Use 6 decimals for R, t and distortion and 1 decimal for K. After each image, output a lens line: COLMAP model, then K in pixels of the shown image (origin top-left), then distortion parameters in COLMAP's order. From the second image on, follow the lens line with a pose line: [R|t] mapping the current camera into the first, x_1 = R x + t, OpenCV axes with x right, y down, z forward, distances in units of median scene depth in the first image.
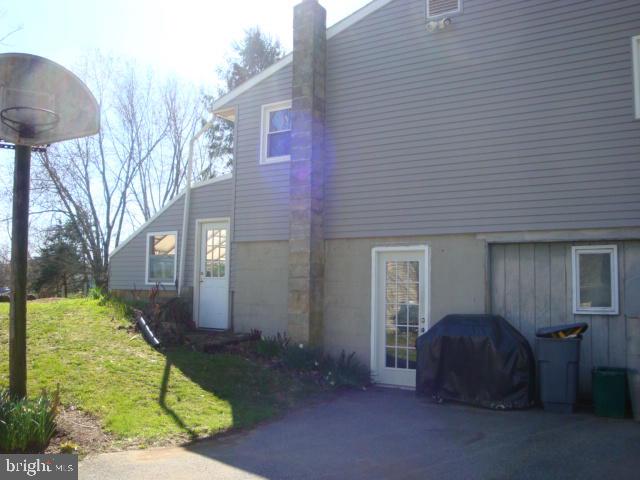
lens RADIAL K [[577.0, 0, 320.0], [0, 577.0, 240.0], [0, 0, 1]] dist [-0.166521, 0.142044]
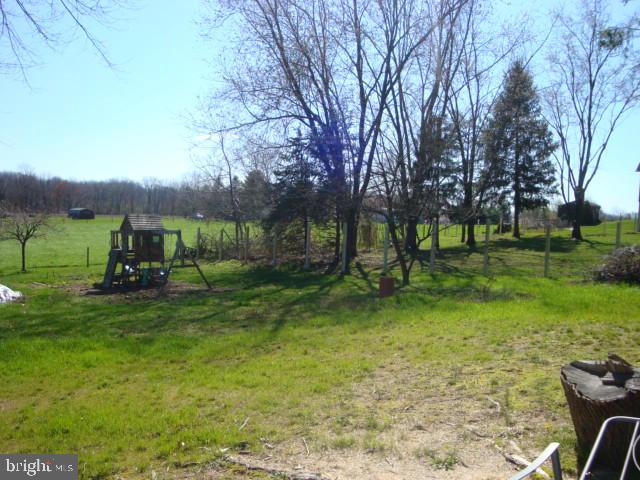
lens RADIAL K [[577.0, 0, 320.0], [0, 577.0, 240.0], [0, 0, 1]] dist [-0.166521, 0.142044]
pose [[0.908604, 0.053014, -0.414279, -0.130231], [0.006447, 0.990013, 0.140830, -0.000863], [0.417608, -0.130629, 0.899188, 0.335201]]
